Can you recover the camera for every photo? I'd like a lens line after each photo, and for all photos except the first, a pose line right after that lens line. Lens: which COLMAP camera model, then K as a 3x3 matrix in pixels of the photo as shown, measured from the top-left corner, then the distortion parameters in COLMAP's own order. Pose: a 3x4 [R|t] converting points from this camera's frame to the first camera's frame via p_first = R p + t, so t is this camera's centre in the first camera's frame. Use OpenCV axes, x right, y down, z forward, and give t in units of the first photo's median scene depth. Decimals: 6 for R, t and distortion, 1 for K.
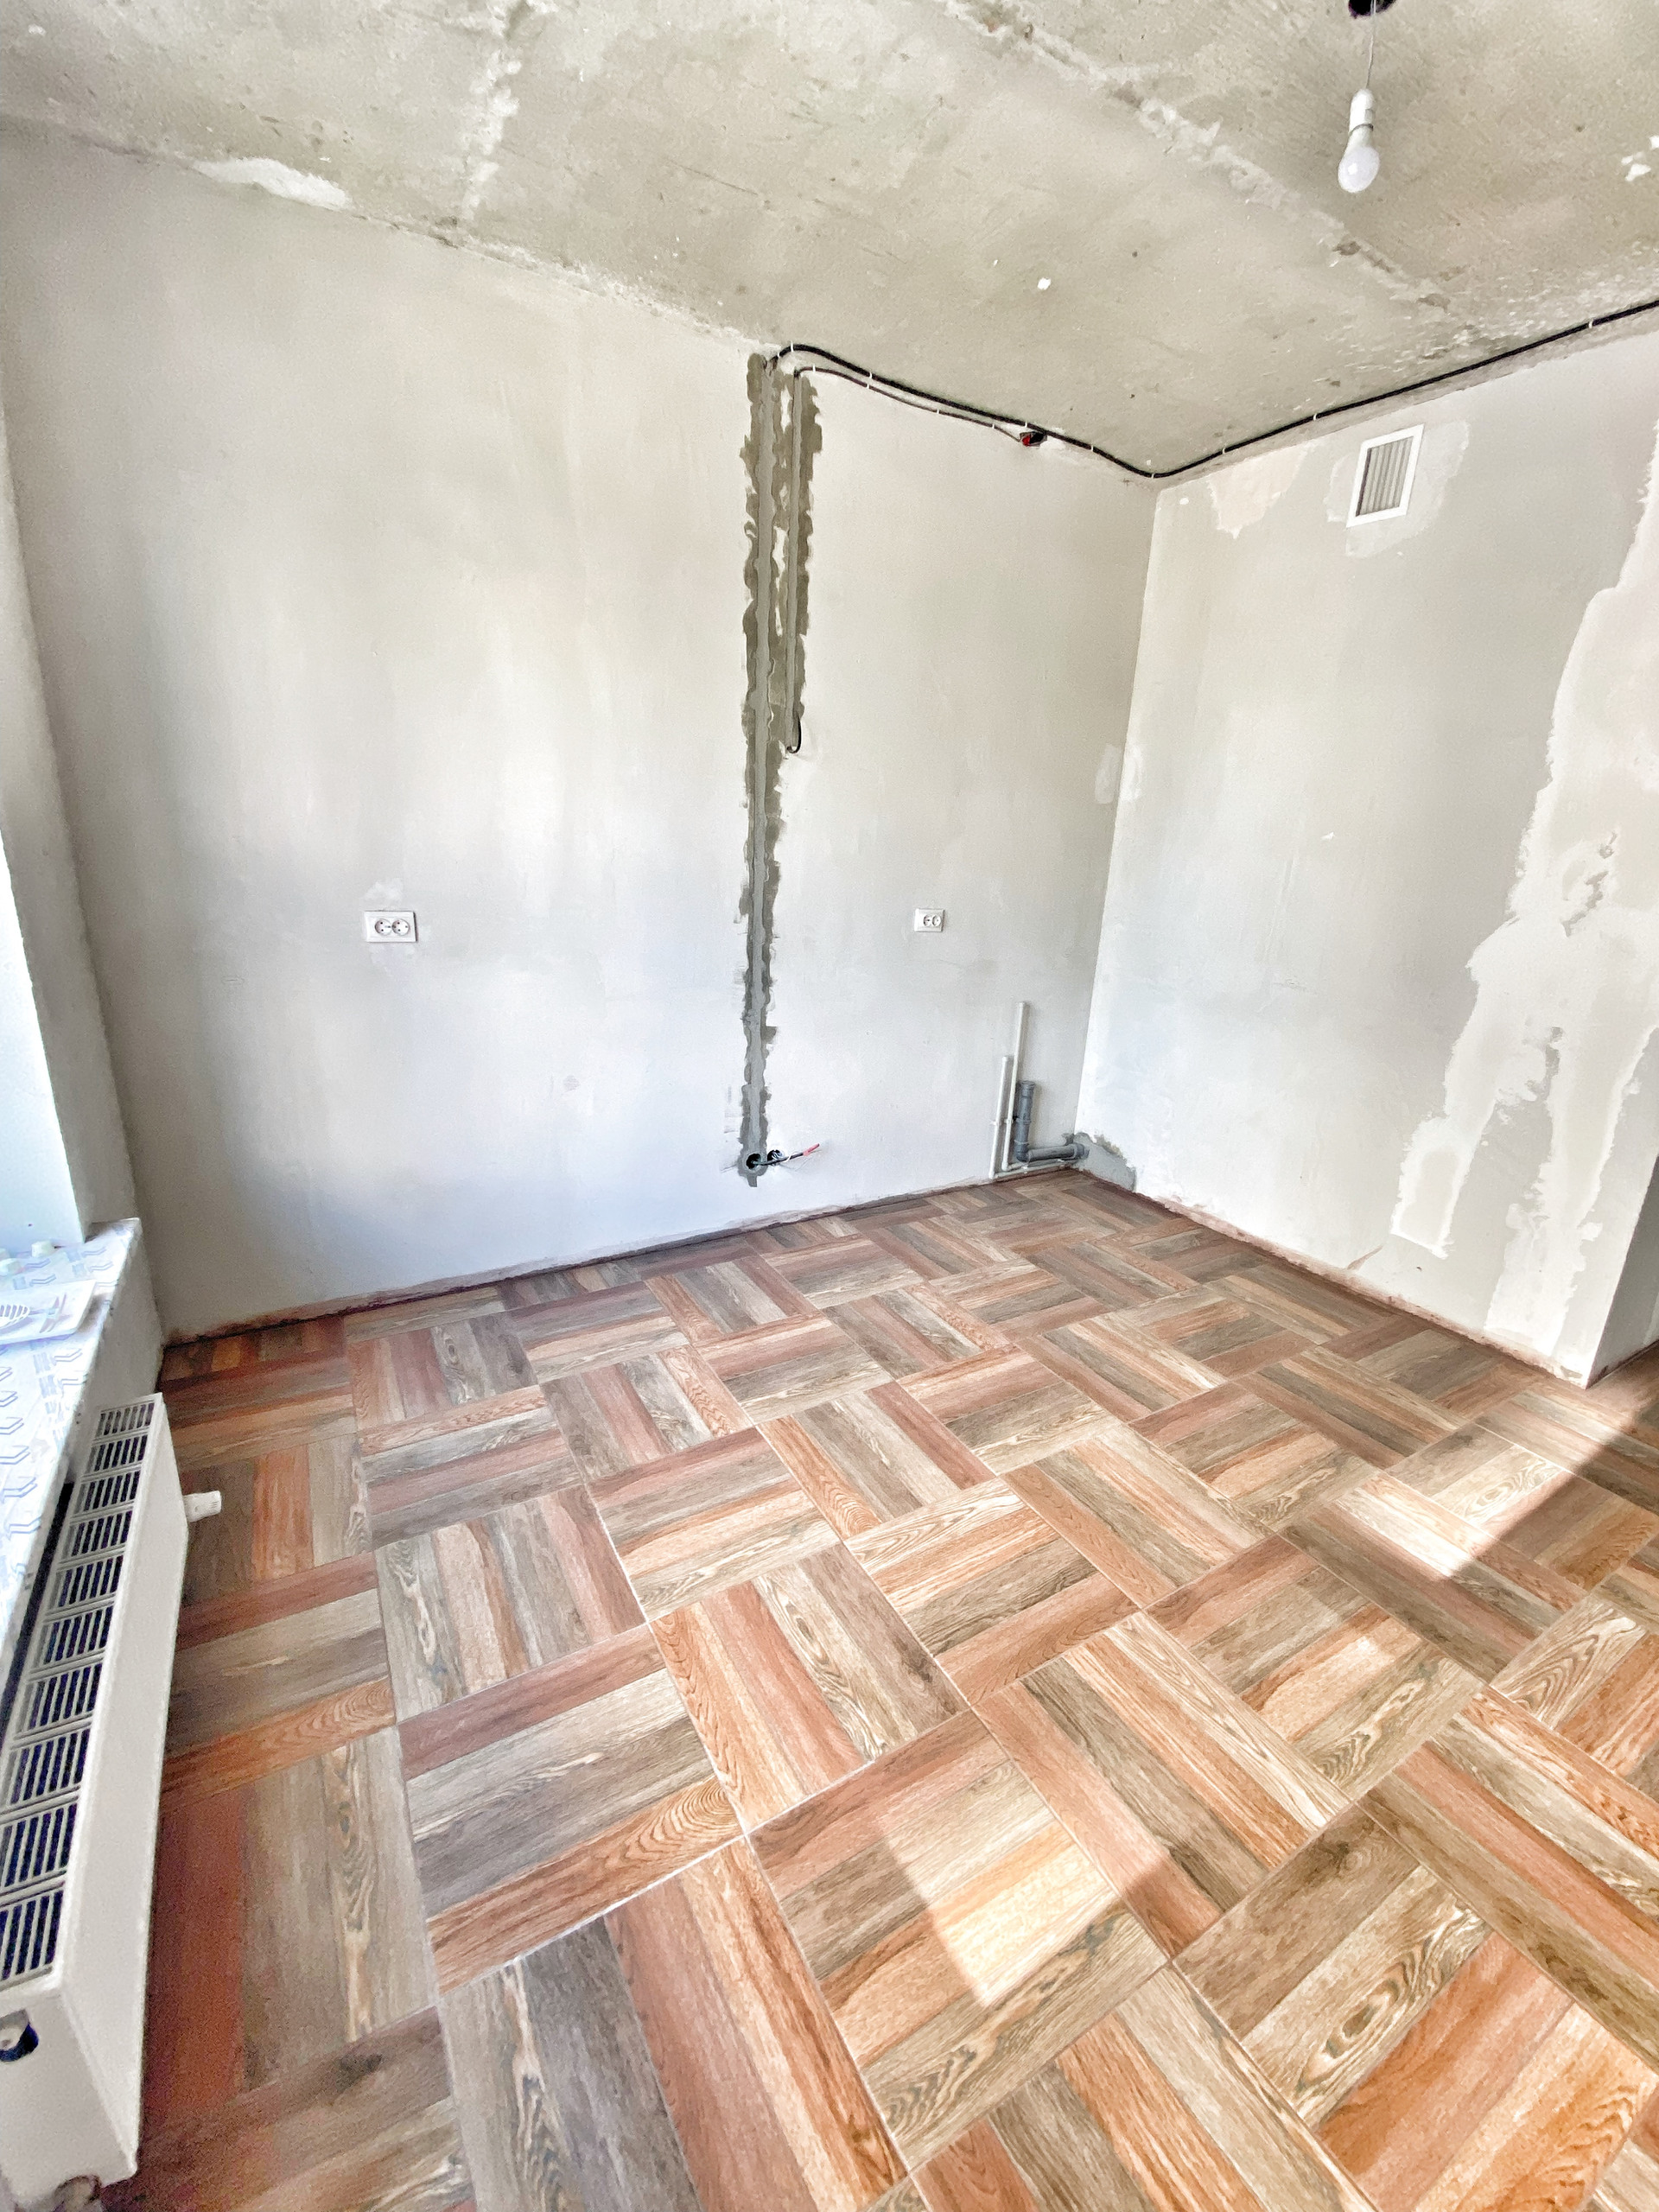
lens RADIAL K [[893.5, 0, 840.2], [0, 893.5, 1096.8], [0, 0, 1]] dist [-0.011282, -0.007396]
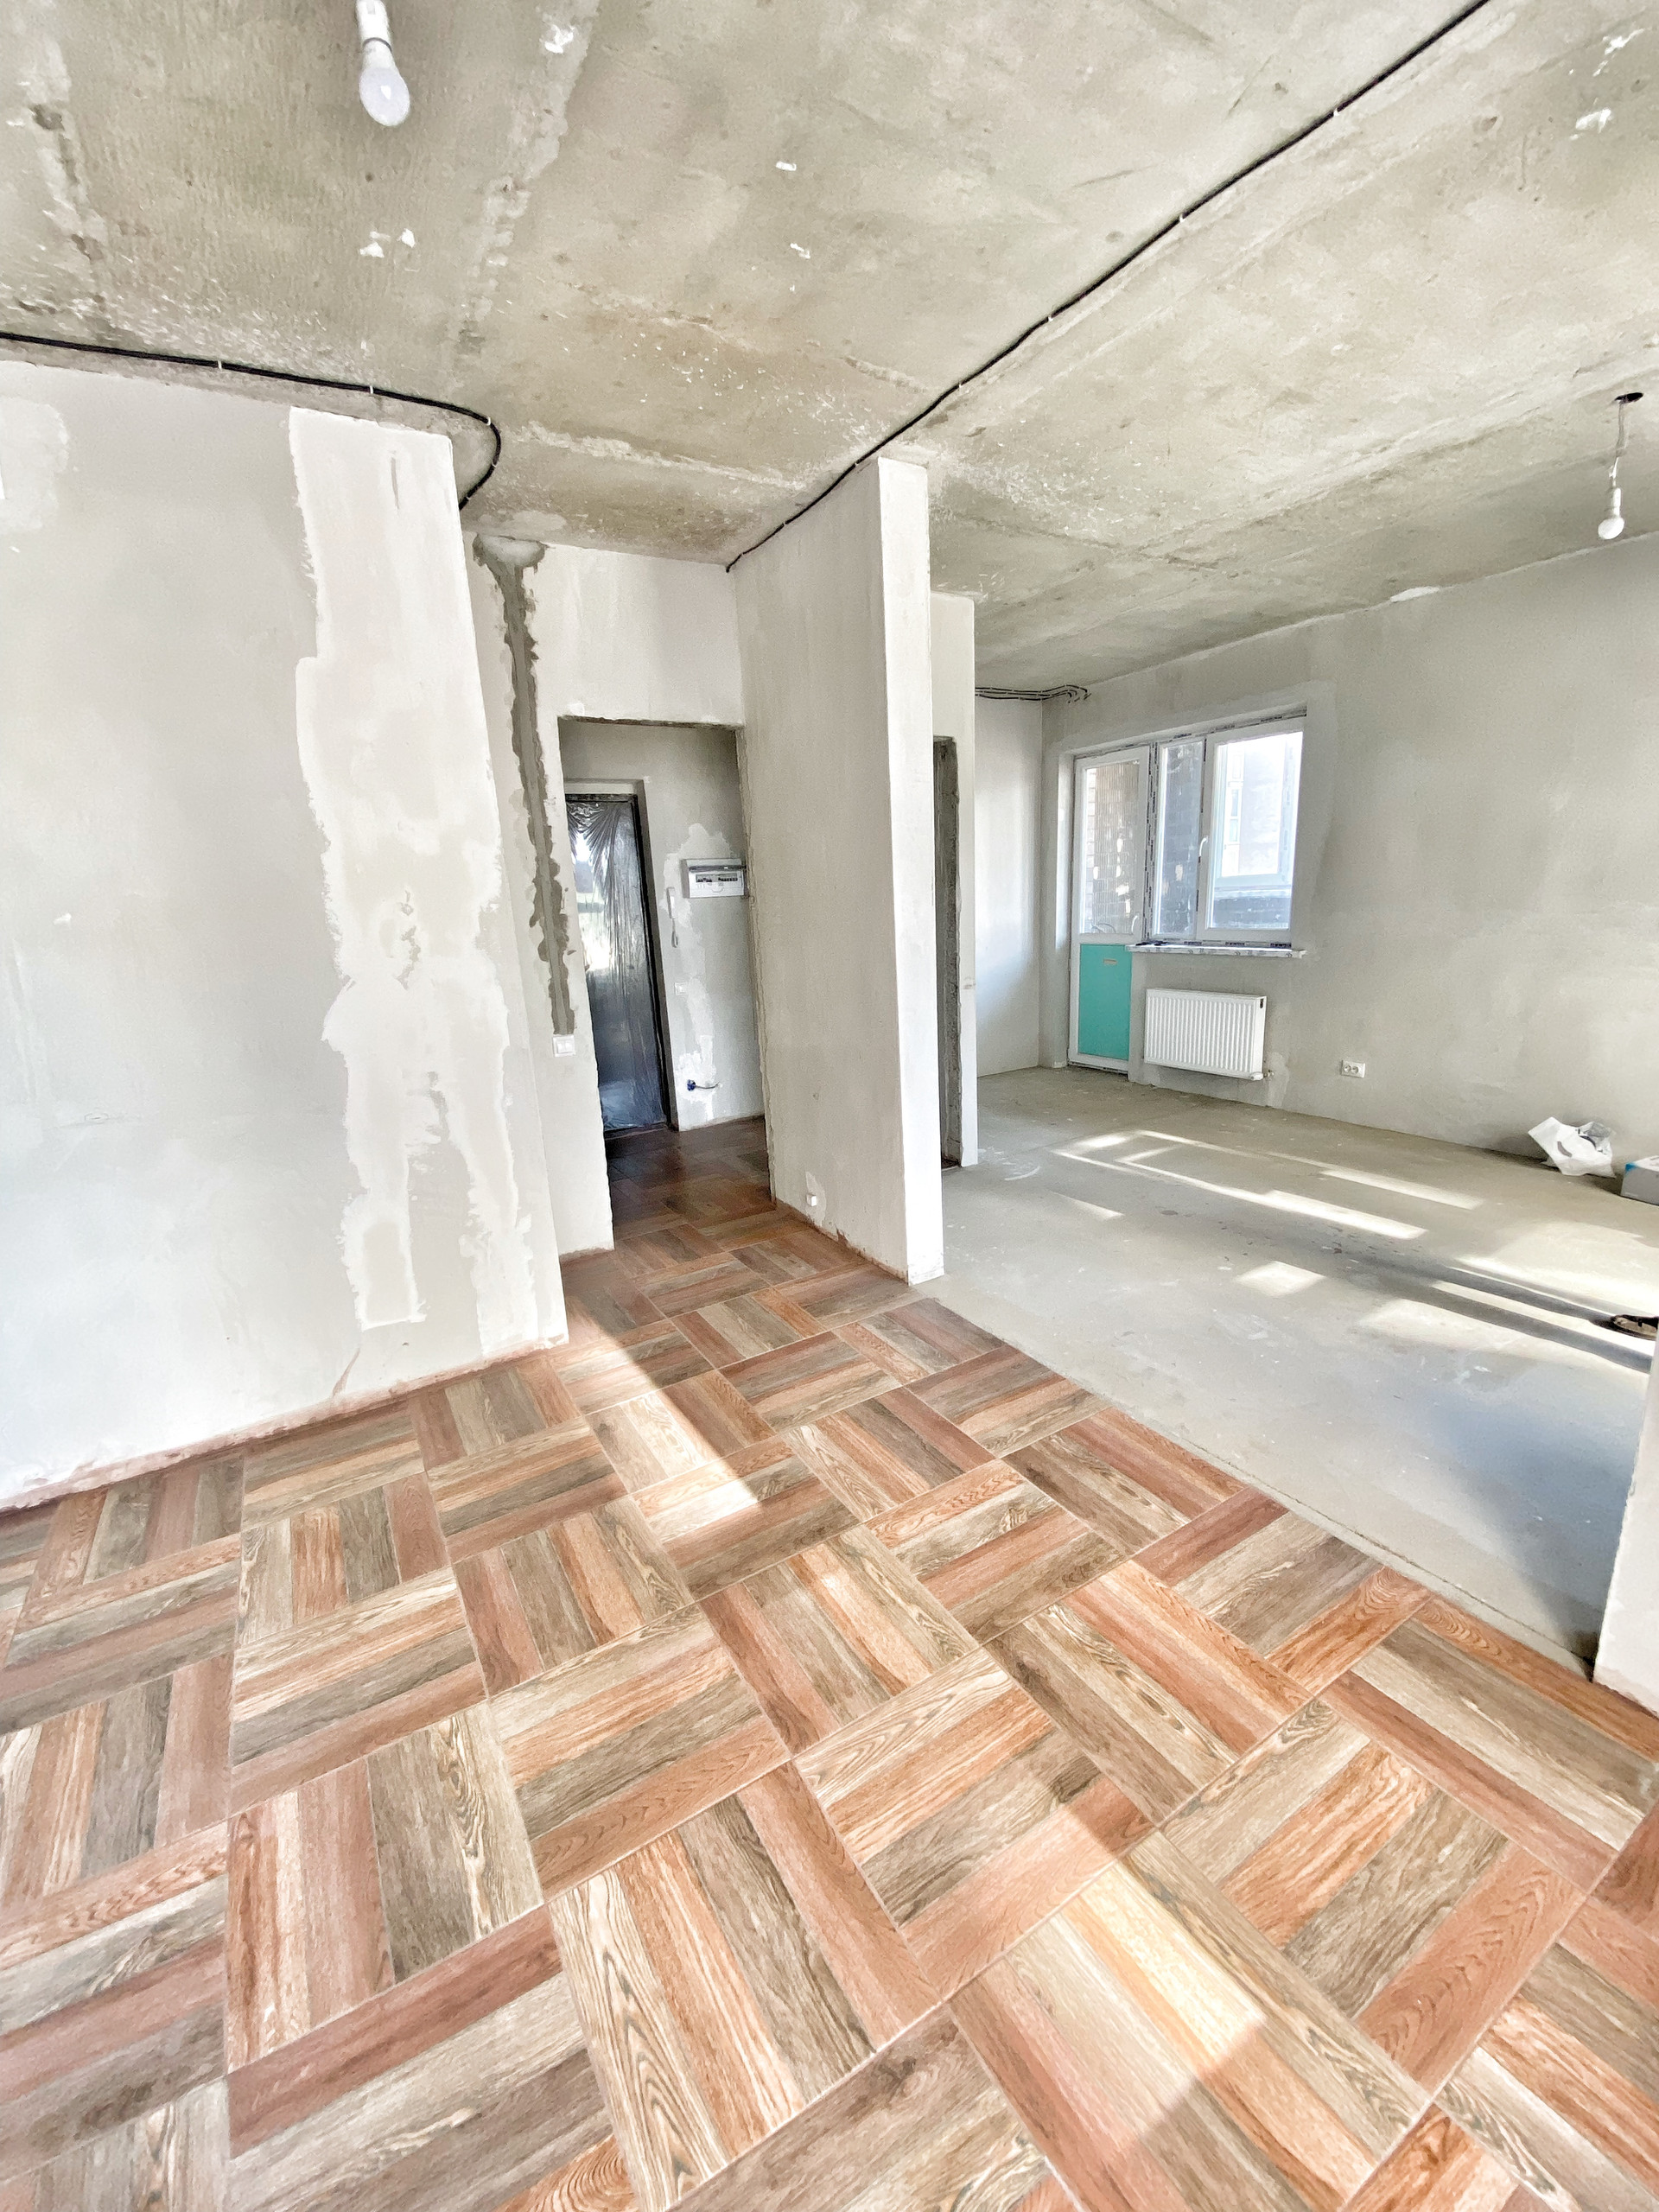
lens RADIAL K [[893.5, 0, 812.5], [0, 893.5, 1105.6], [0, 0, 1]] dist [-0.011282, -0.007396]
pose [[0.002914, -0.283713, 0.958905, -0.266496], [0.332882, 0.904496, 0.266604, -0.202419], [-0.942964, 0.318425, 0.097078, 0.548272]]
